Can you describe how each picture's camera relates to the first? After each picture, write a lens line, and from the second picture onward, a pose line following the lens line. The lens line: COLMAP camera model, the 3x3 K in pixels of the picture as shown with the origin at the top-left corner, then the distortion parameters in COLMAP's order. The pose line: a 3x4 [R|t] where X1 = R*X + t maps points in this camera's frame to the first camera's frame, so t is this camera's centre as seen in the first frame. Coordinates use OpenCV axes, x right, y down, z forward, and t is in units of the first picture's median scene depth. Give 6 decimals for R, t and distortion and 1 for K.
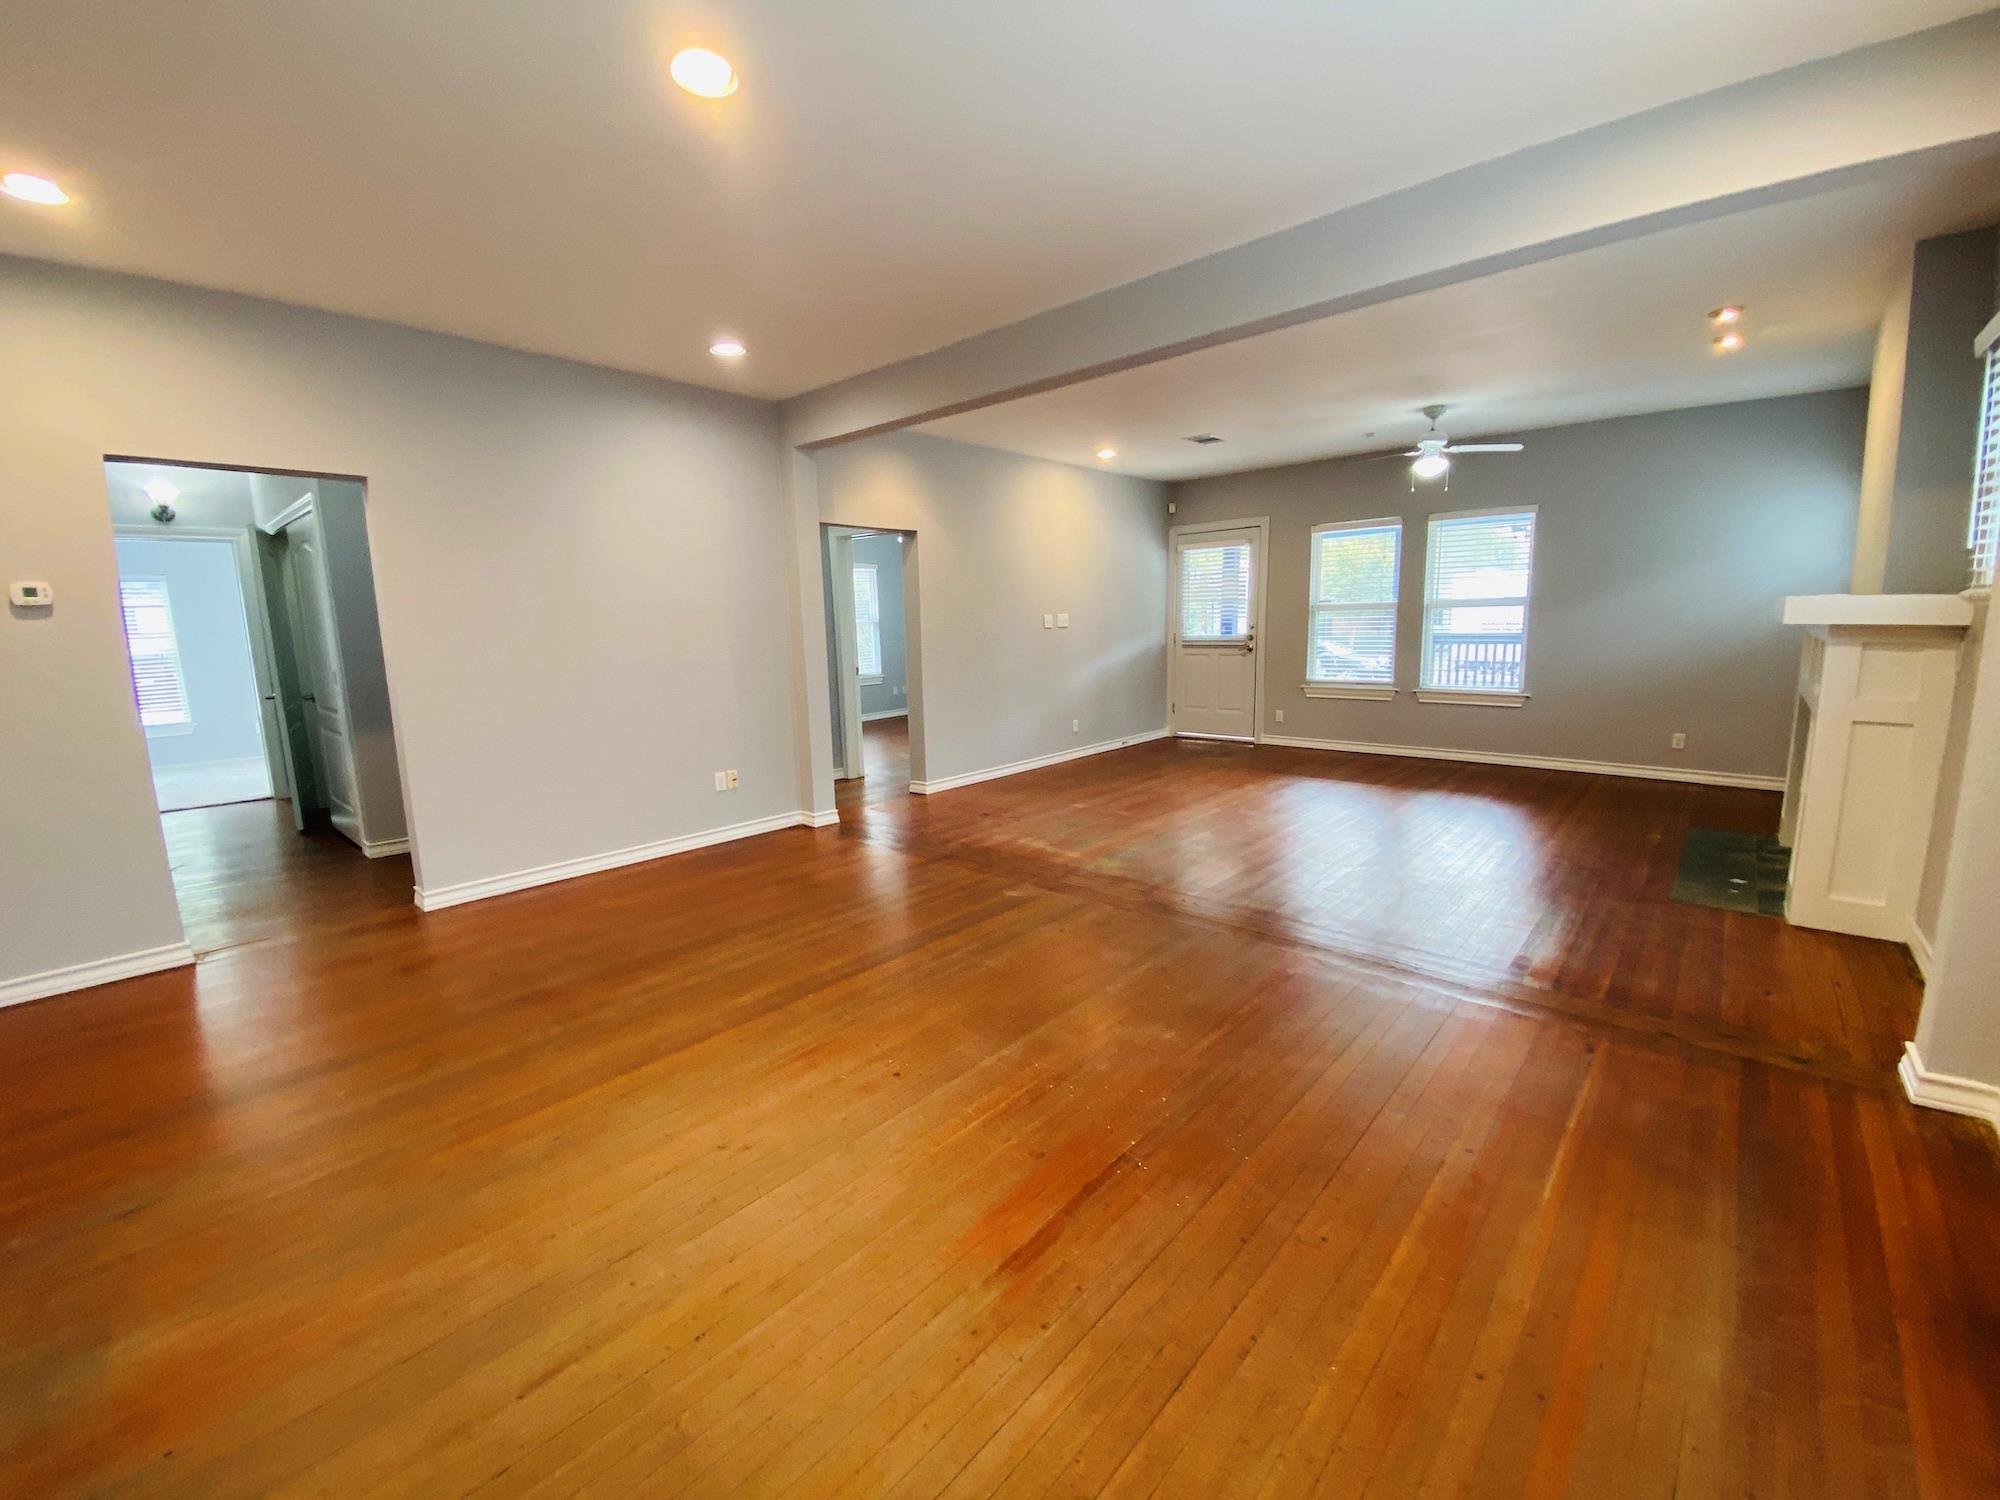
lens RADIAL K [[795.7, 0, 988.4], [0, 795.7, 742.1], [0, 0, 1]] dist [-0.000493, -0.000023]
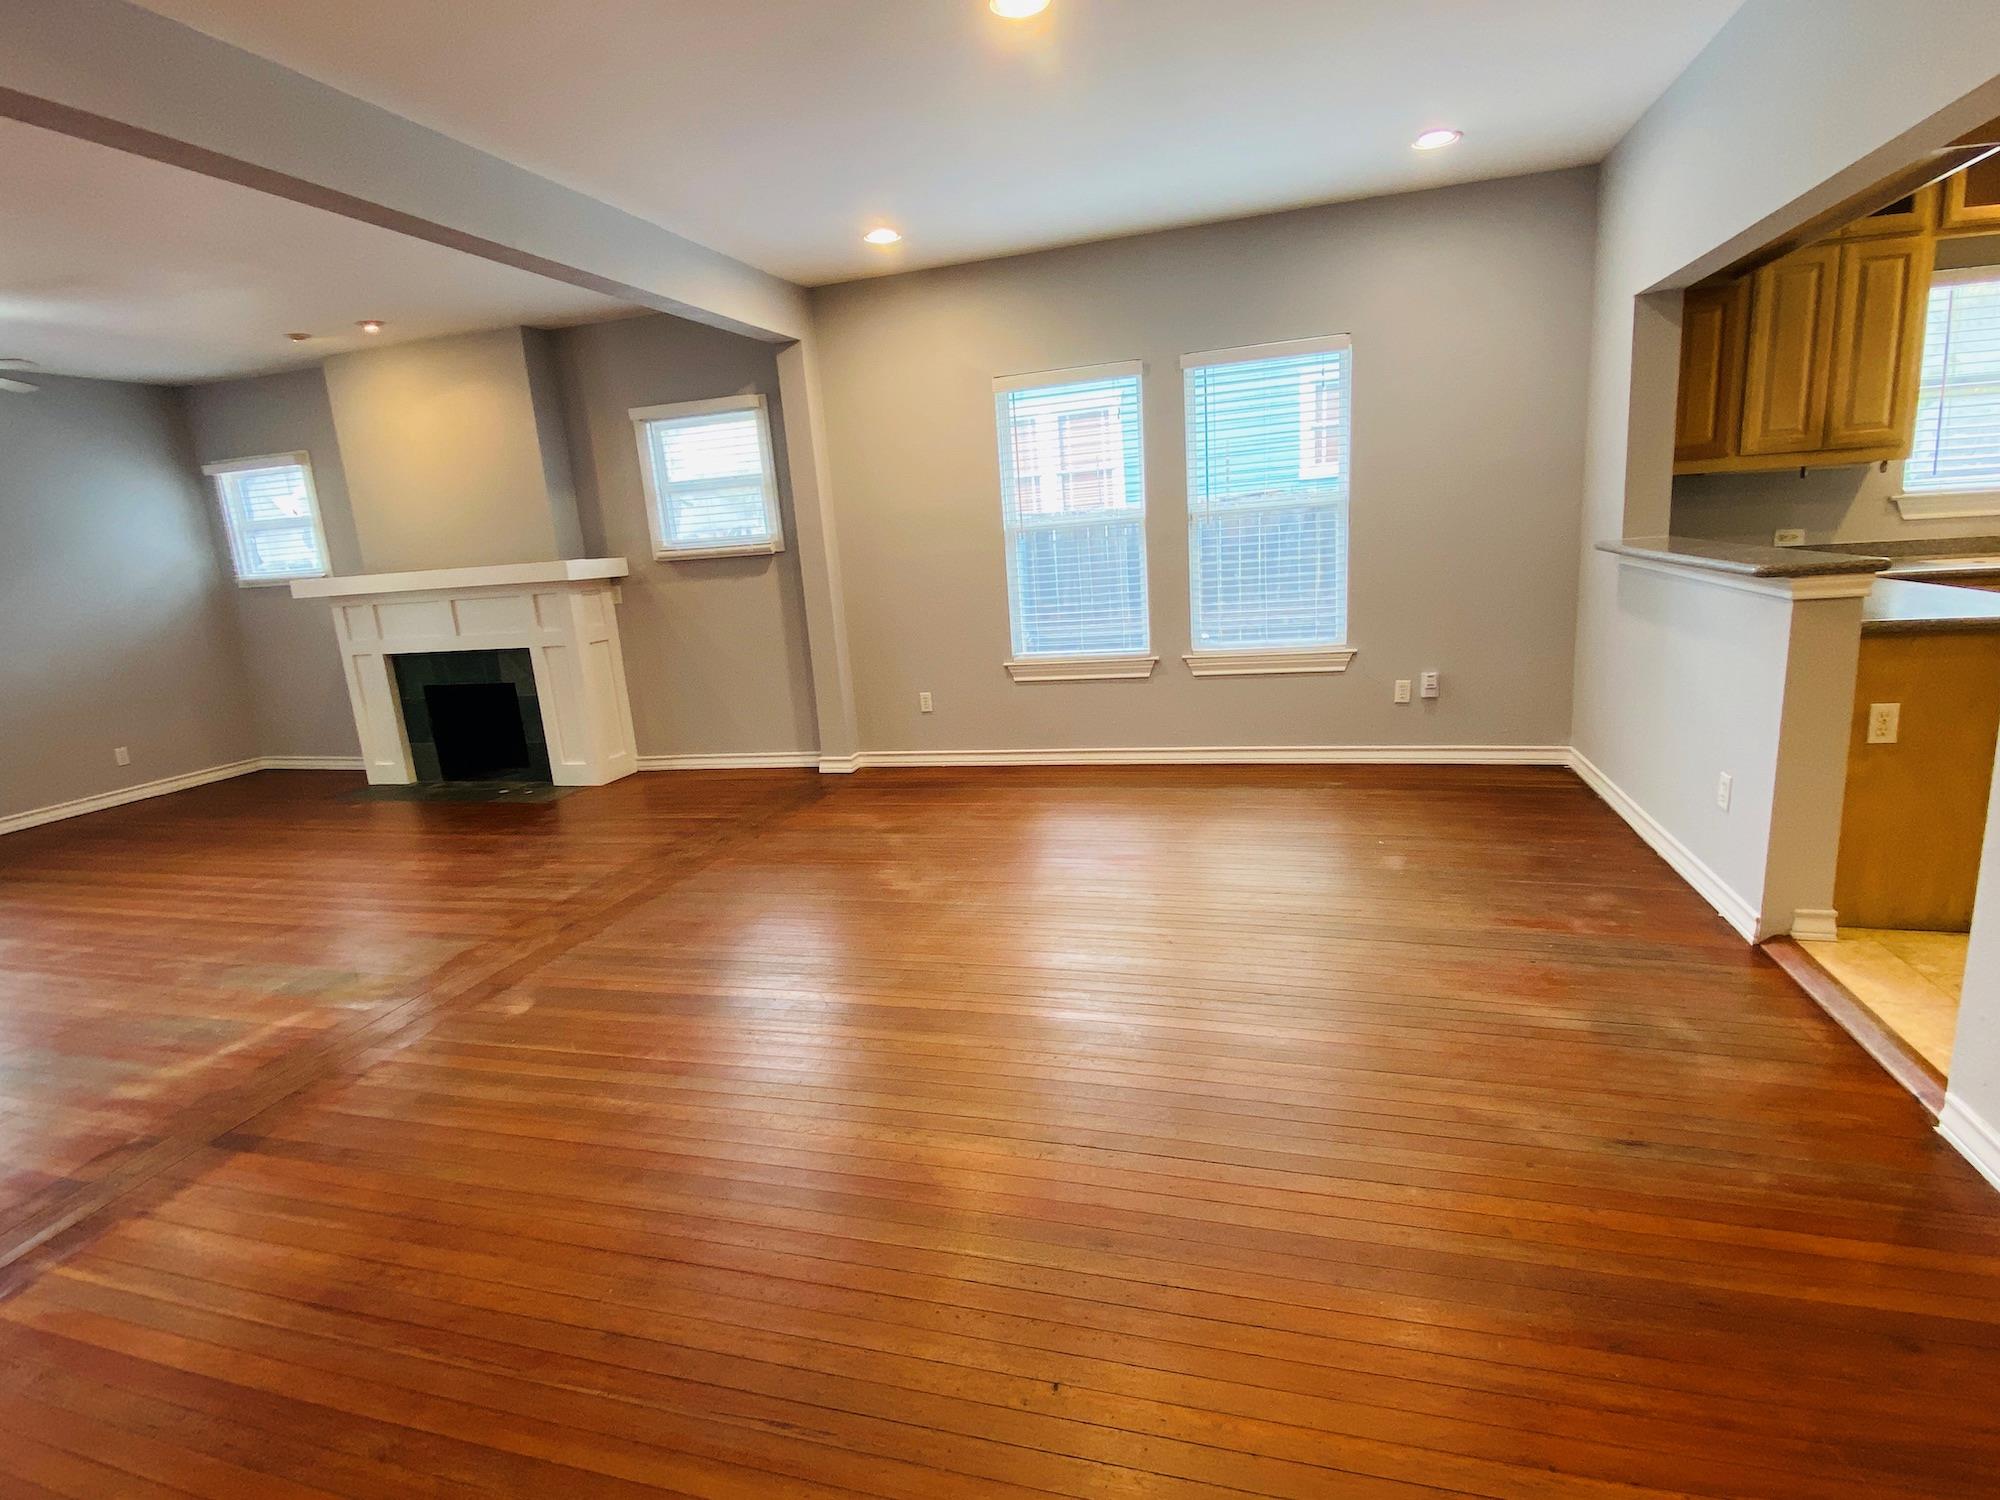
lens RADIAL K [[1003.5, 0, 1000.0], [0, 1003.5, 750.0], [0, 0, 1]] dist [0.004712, -0.012041]
pose [[-0.443208, -0.139461, 0.885504, -0.715620], [0.216565, 0.941905, 0.256738, -0.109527], [-0.869866, 0.305558, -0.387257, 0.801672]]
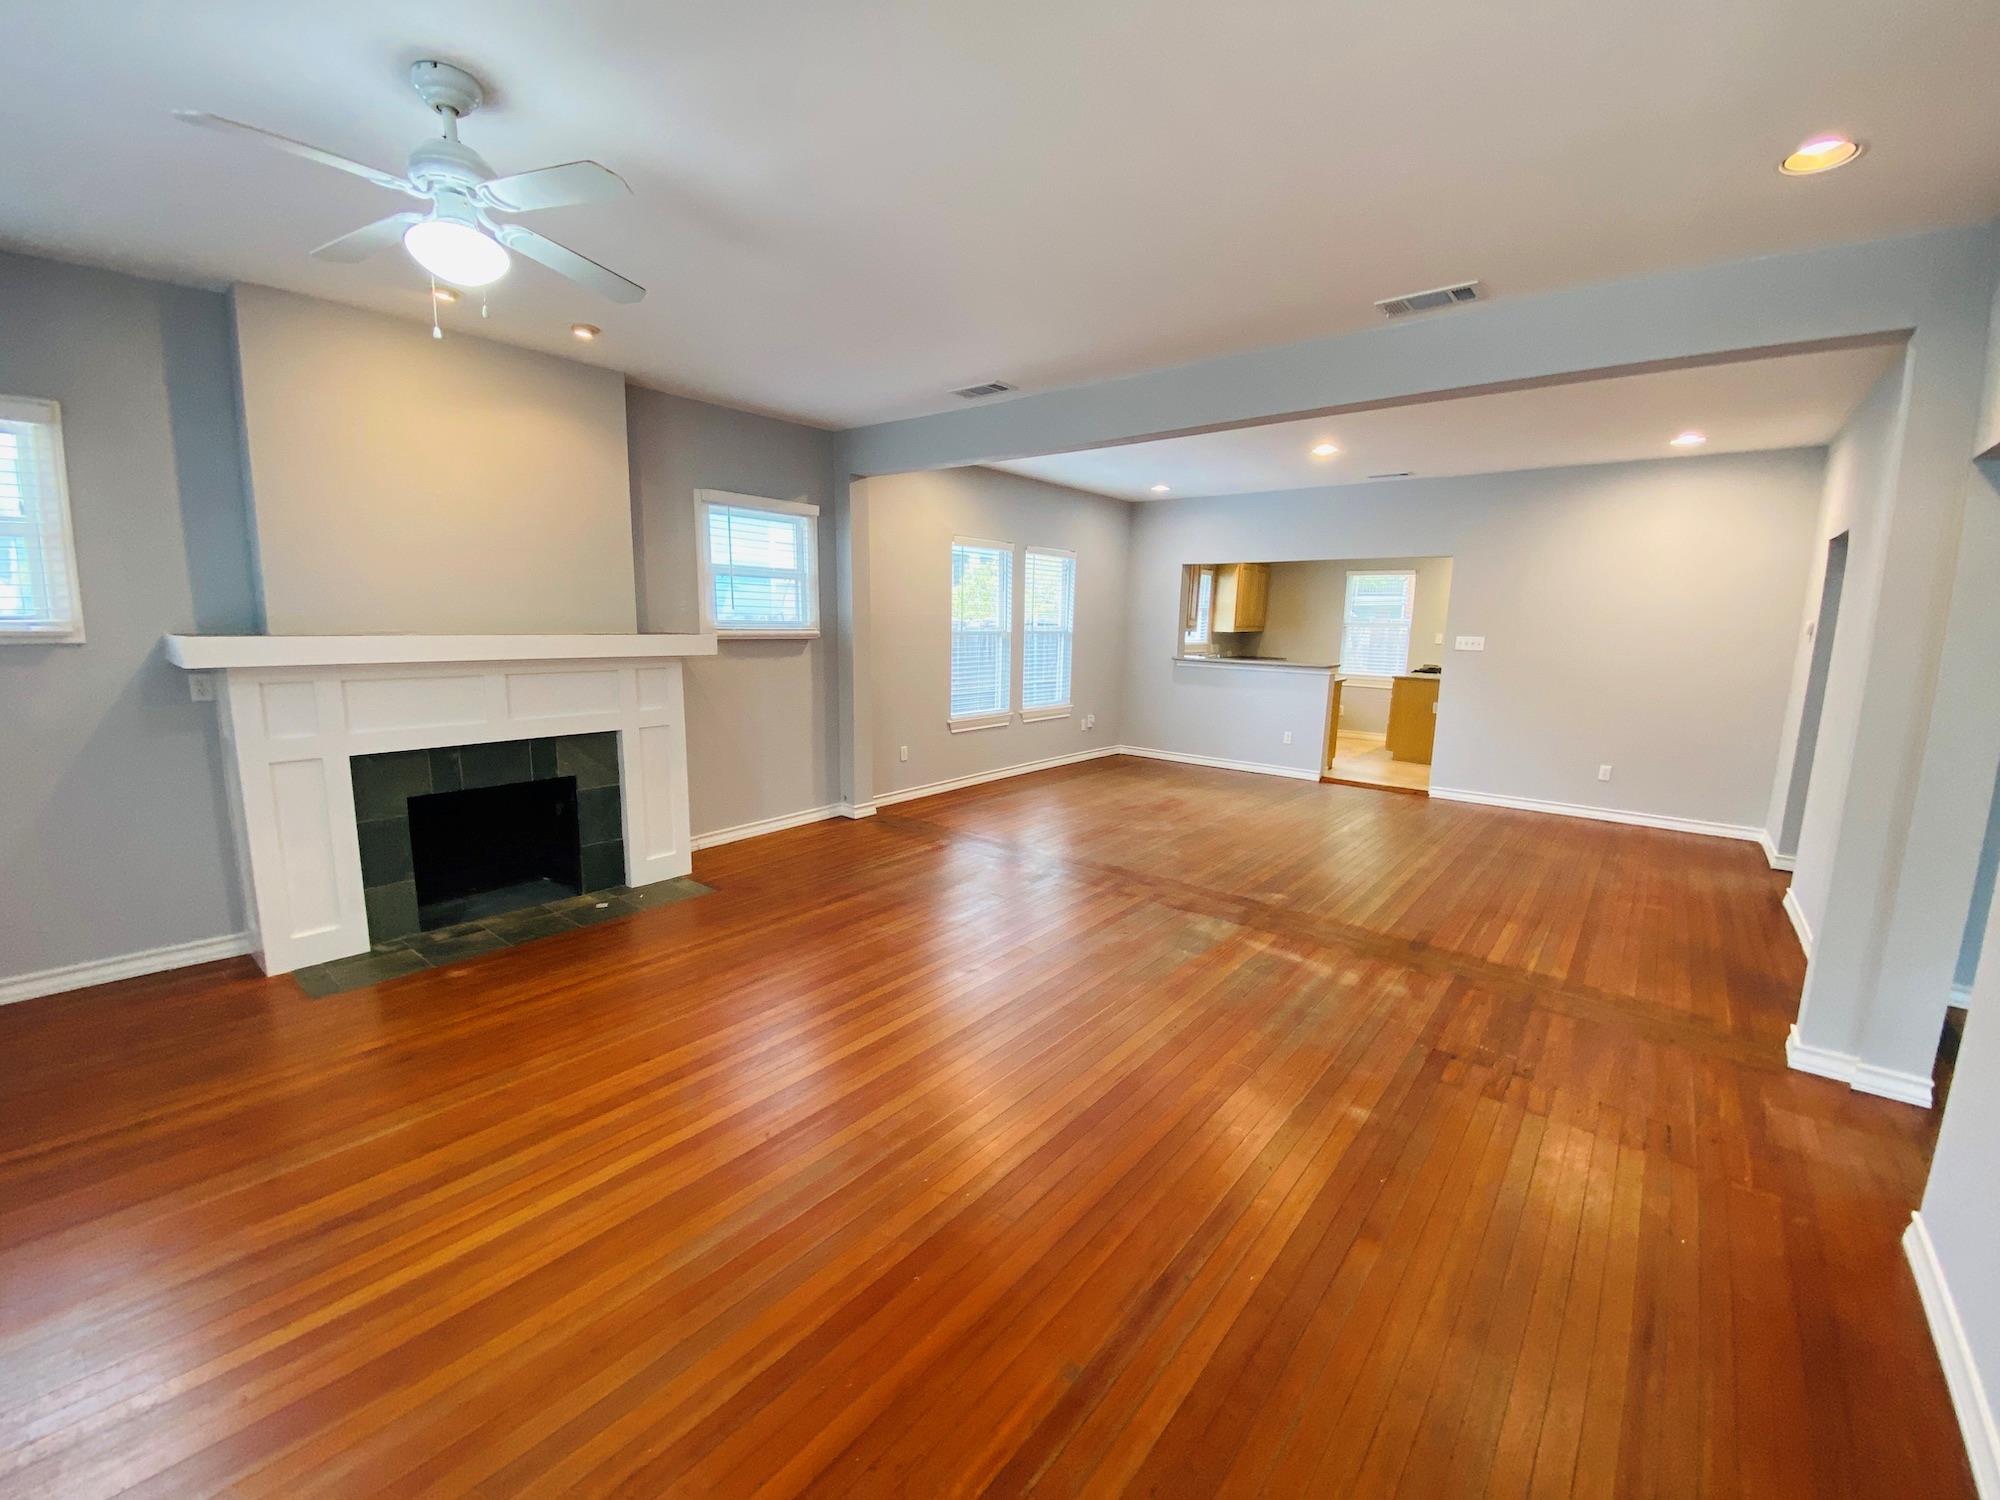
lens RADIAL K [[804.7, 0, 995.1], [0, 804.7, 754.1], [0, 0, 1]] dist [0.018957, -0.019592]
pose [[-0.998434, 0.014589, -0.054011, 0.423761], [-0.003153, 0.949196, 0.314670, -0.305745], [0.055858, 0.314347, -0.947663, 1.736889]]
